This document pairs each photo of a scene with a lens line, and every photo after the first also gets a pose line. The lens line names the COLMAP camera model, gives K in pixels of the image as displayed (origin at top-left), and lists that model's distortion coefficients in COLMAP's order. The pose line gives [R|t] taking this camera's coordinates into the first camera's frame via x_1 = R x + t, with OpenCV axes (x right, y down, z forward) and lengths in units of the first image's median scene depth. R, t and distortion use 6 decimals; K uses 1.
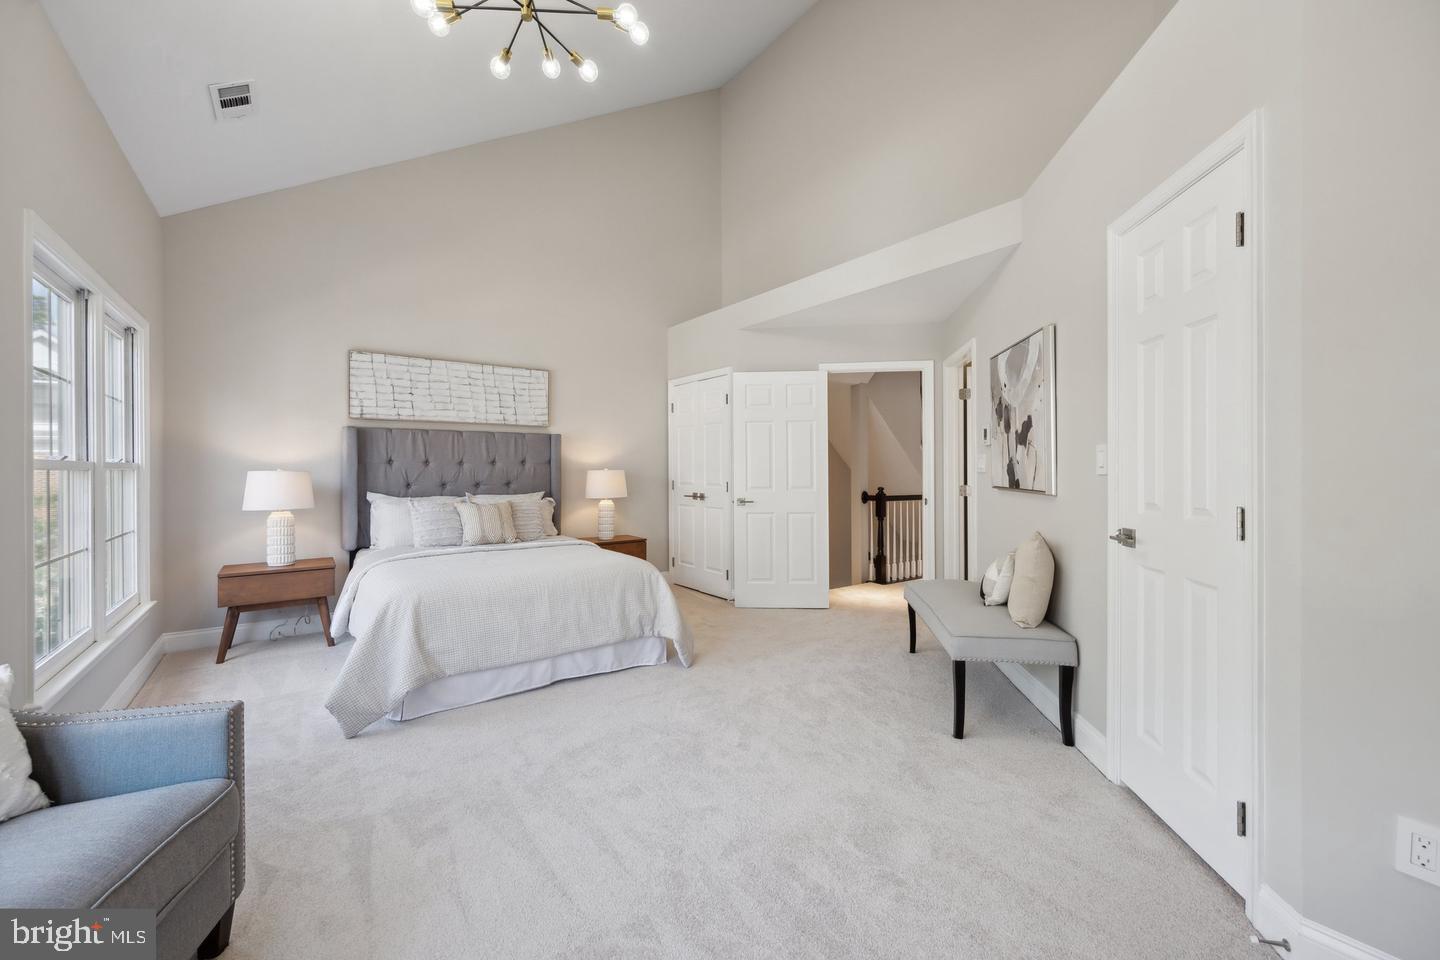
lens RADIAL K [[572.1, 0, 715.8], [0, 572.1, 465.8], [0, 0, 1]] dist [-0.002118, 0.000024]
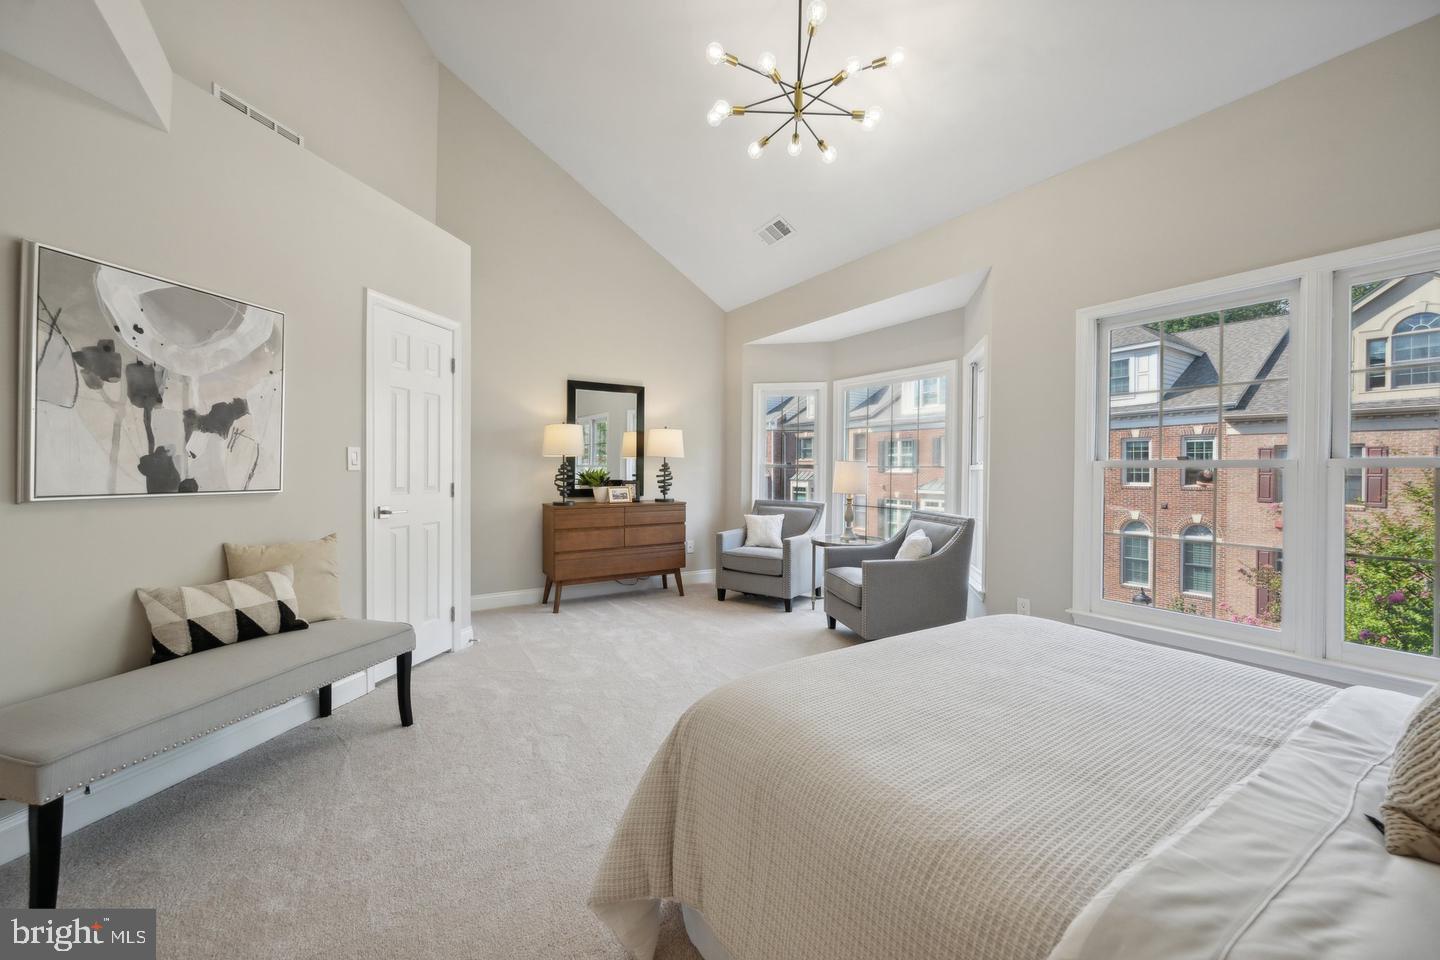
lens RADIAL K [[572.1, 0, 715.8], [0, 572.1, 465.8], [0, 0, 1]] dist [-0.002118, 0.000024]
pose [[-0.998104, -0.000021, 0.061556, -0.147447], [-0.000667, 0.999945, -0.010482, 0.012408], [-0.061552, -0.010503, -0.998049, 1.511513]]
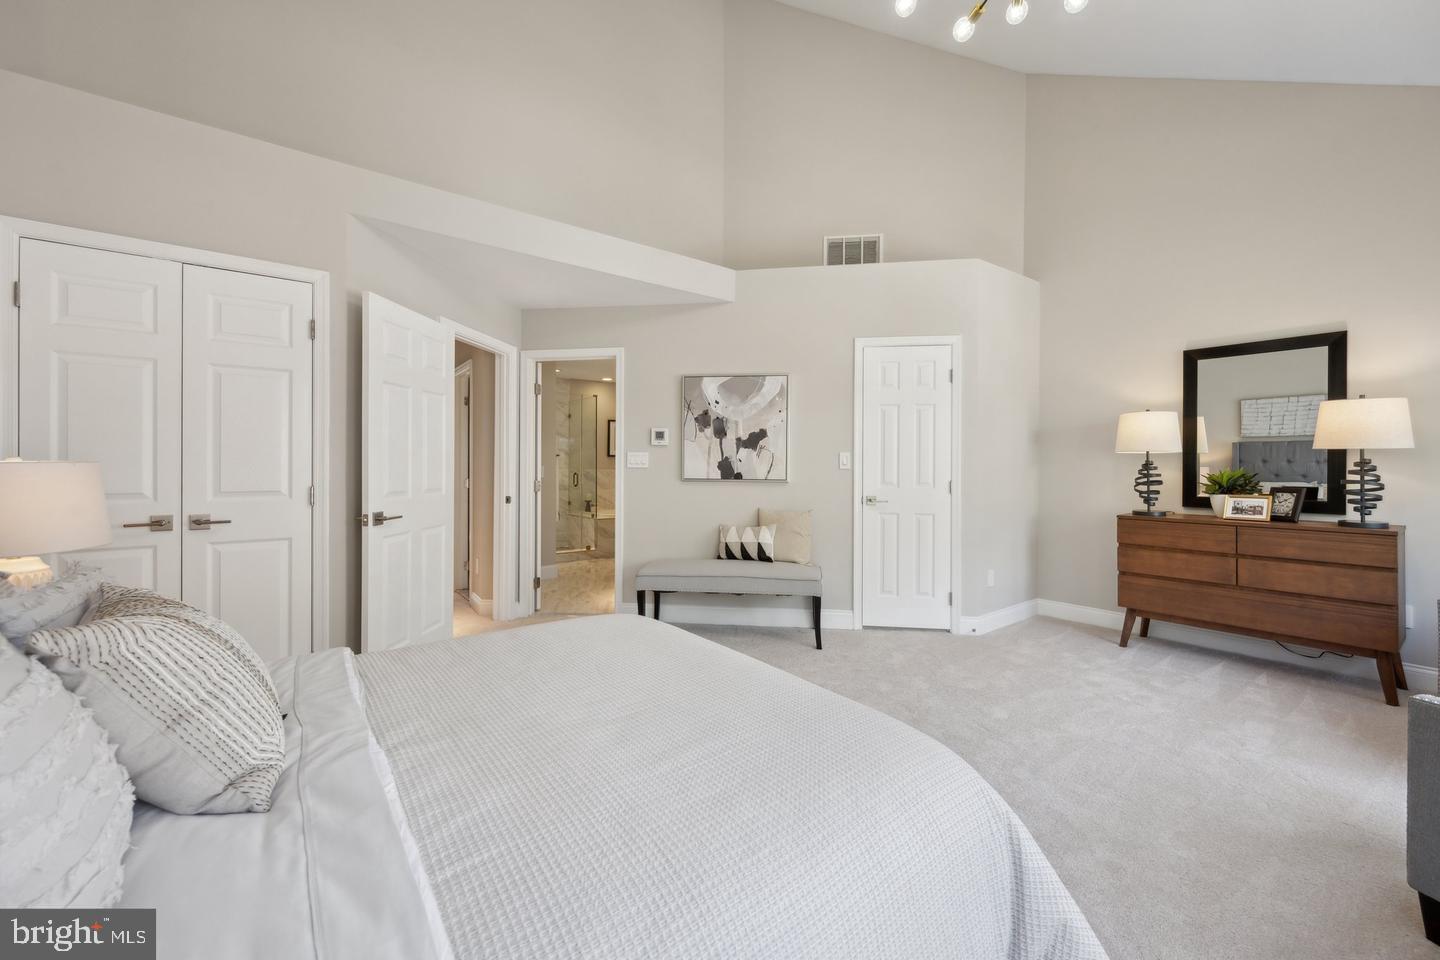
lens RADIAL K [[572.1, 0, 715.8], [0, 572.1, 465.8], [0, 0, 1]] dist [-0.002118, 0.000024]
pose [[-0.009348, 0.004919, 0.999944, -0.781255], [-0.009758, 0.999940, -0.005010, 0.012521], [-0.999909, -0.009804, -0.009300, 0.973596]]
